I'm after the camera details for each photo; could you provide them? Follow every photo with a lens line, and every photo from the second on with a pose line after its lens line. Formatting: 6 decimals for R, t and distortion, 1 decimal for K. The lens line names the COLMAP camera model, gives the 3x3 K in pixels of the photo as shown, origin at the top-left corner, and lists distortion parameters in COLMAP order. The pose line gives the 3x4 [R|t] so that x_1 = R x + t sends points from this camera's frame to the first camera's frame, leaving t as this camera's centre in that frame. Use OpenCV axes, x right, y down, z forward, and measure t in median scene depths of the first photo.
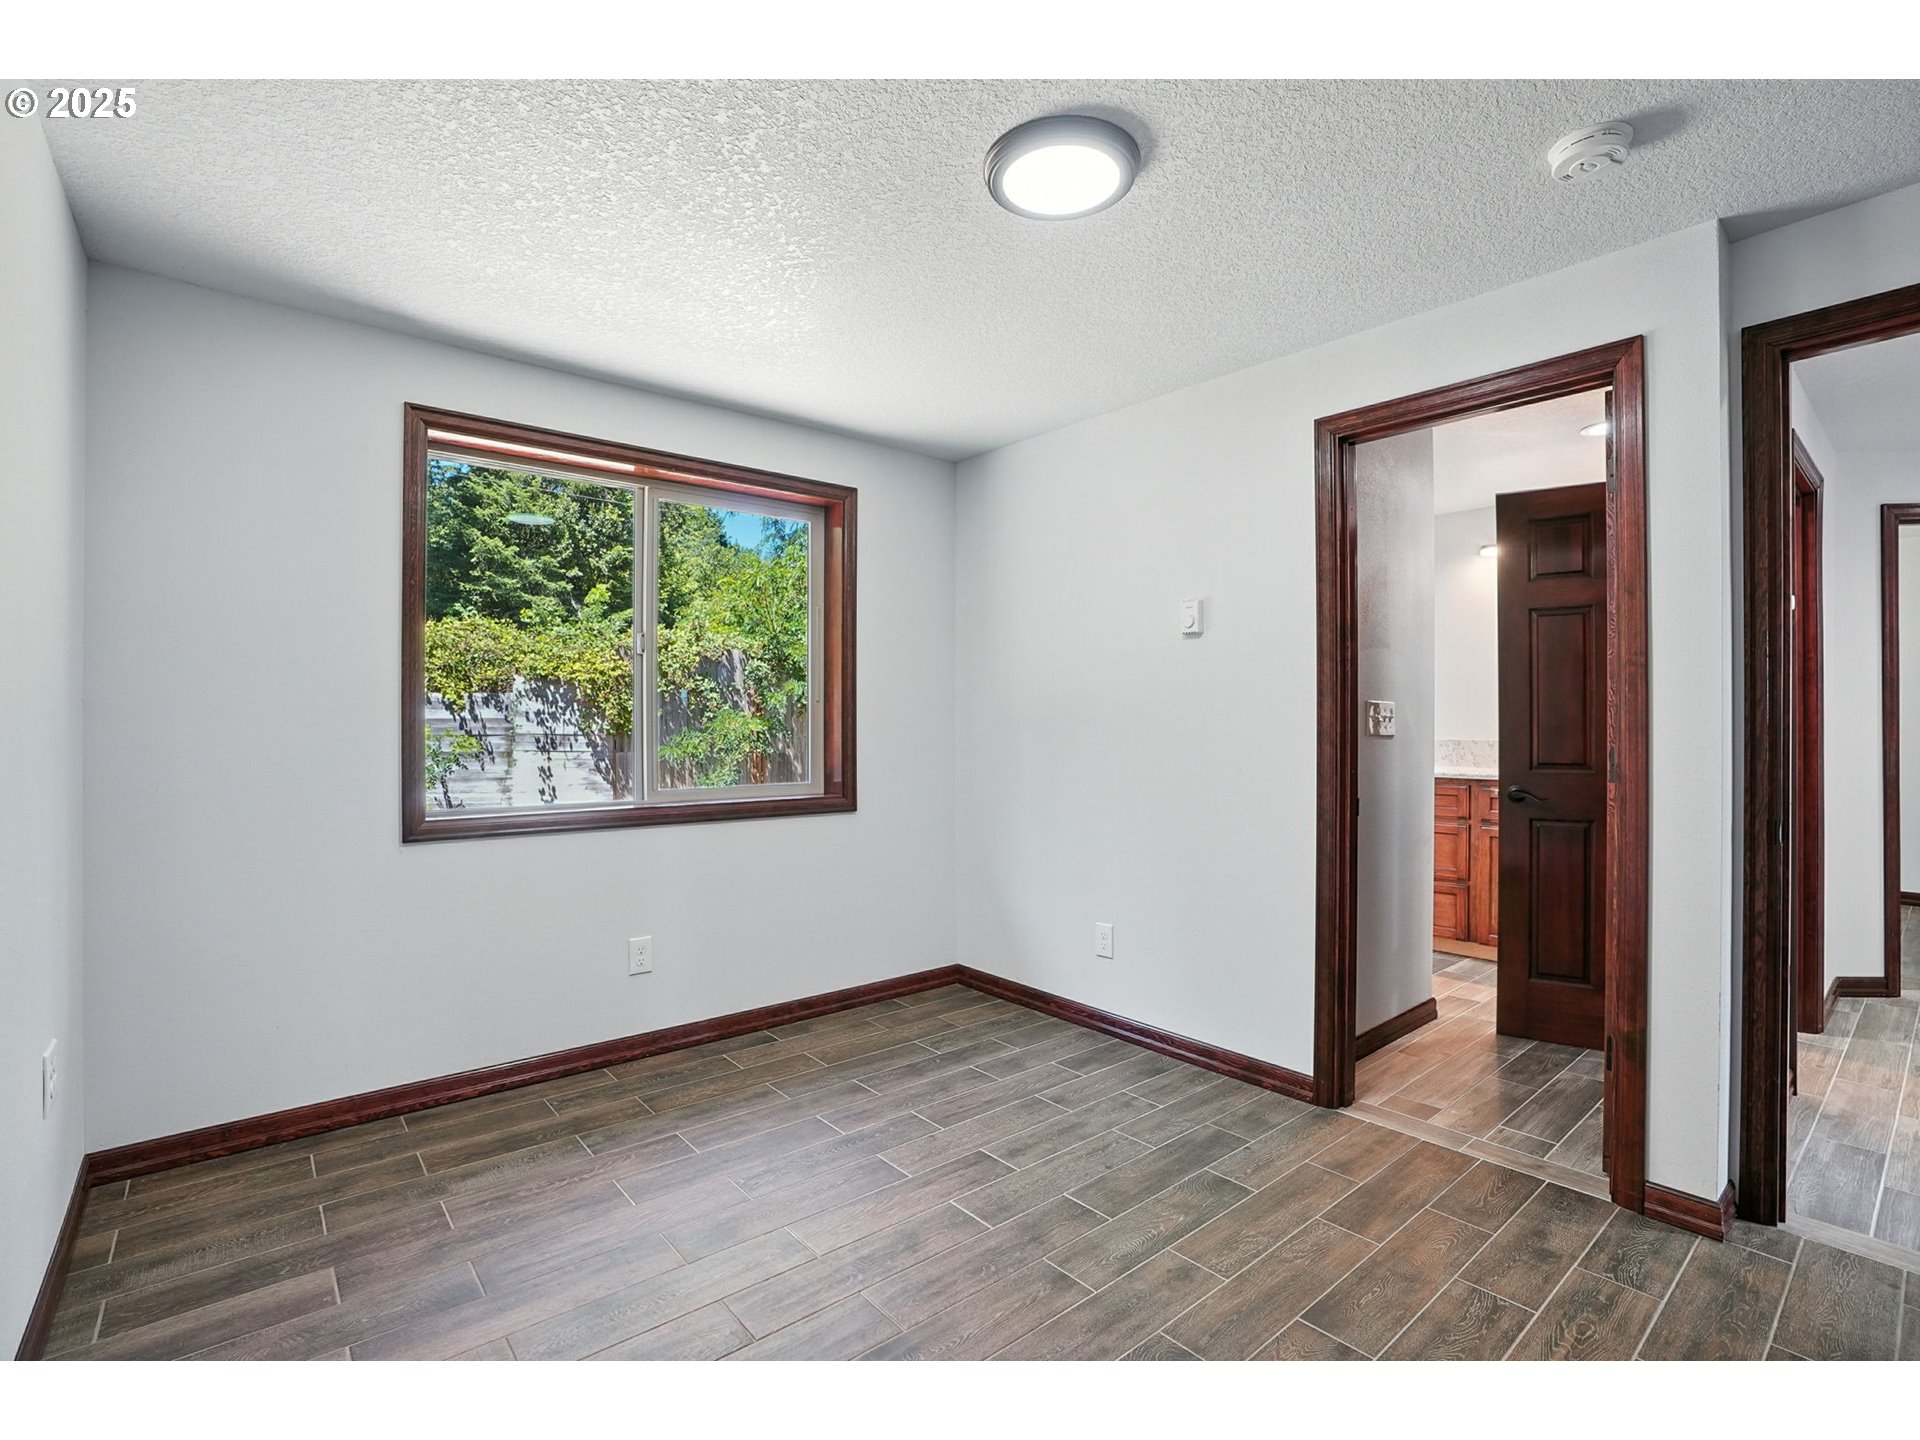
lens RADIAL K [[908.1, 0, 958.3], [0, 908.1, 719.6], [0, 0, 1]] dist [-0.053191, 0.018832]
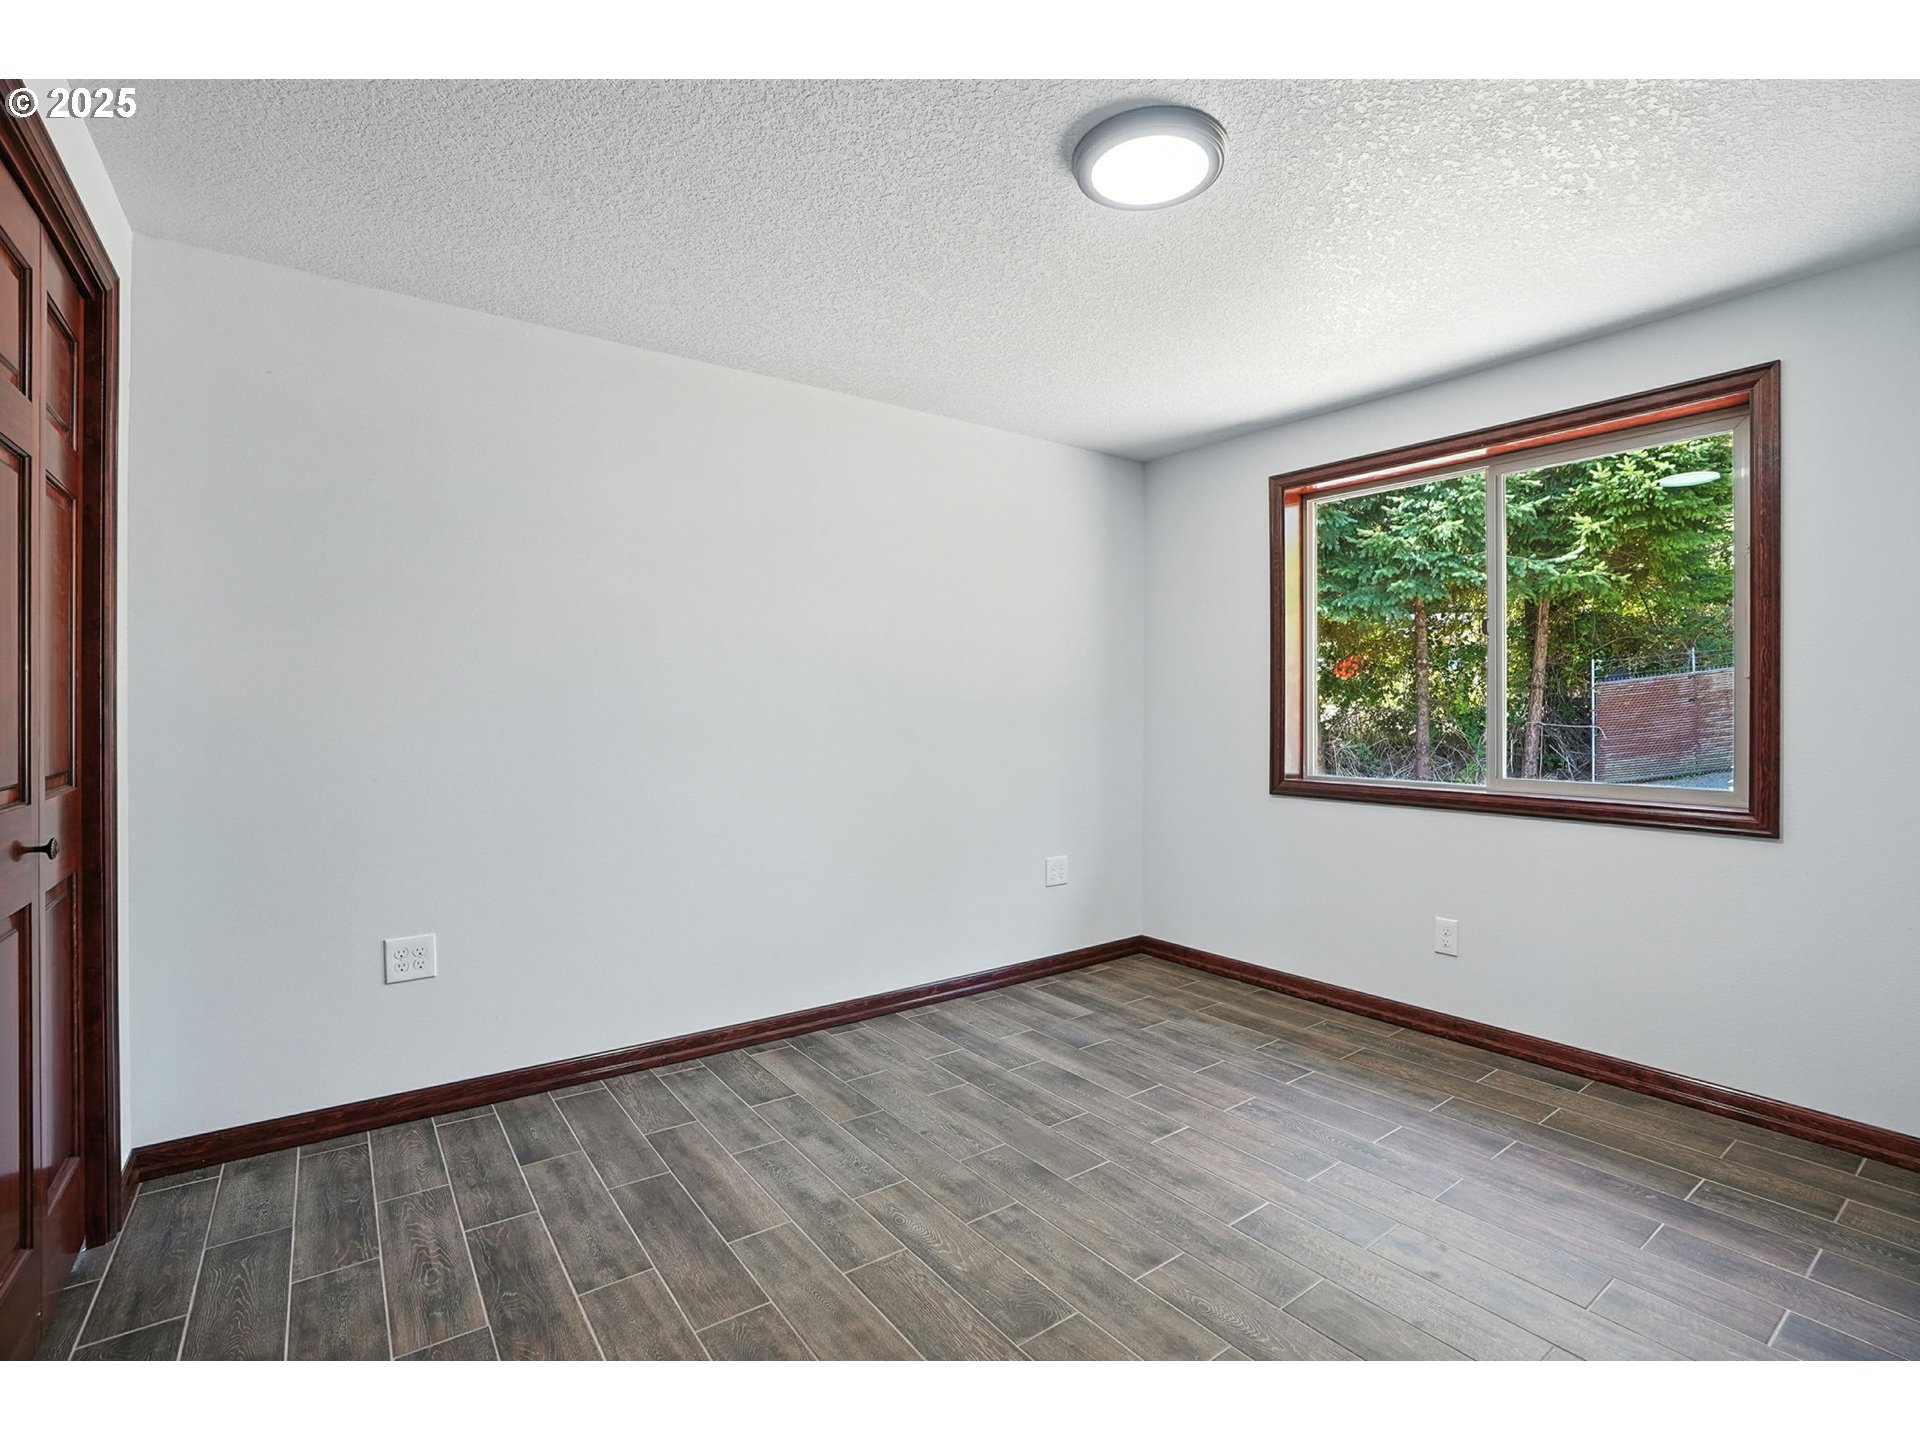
lens RADIAL K [[908.1, 0, 970.3], [0, 908.1, 720.1], [0, 0, 1]] dist [-0.053191, 0.018832]
pose [[-0.068671, 0.010611, -0.997583, 0.677414], [0.002044, 0.999943, 0.010496, 0.004054], [0.997637, -0.001319, -0.068689, 0.520631]]
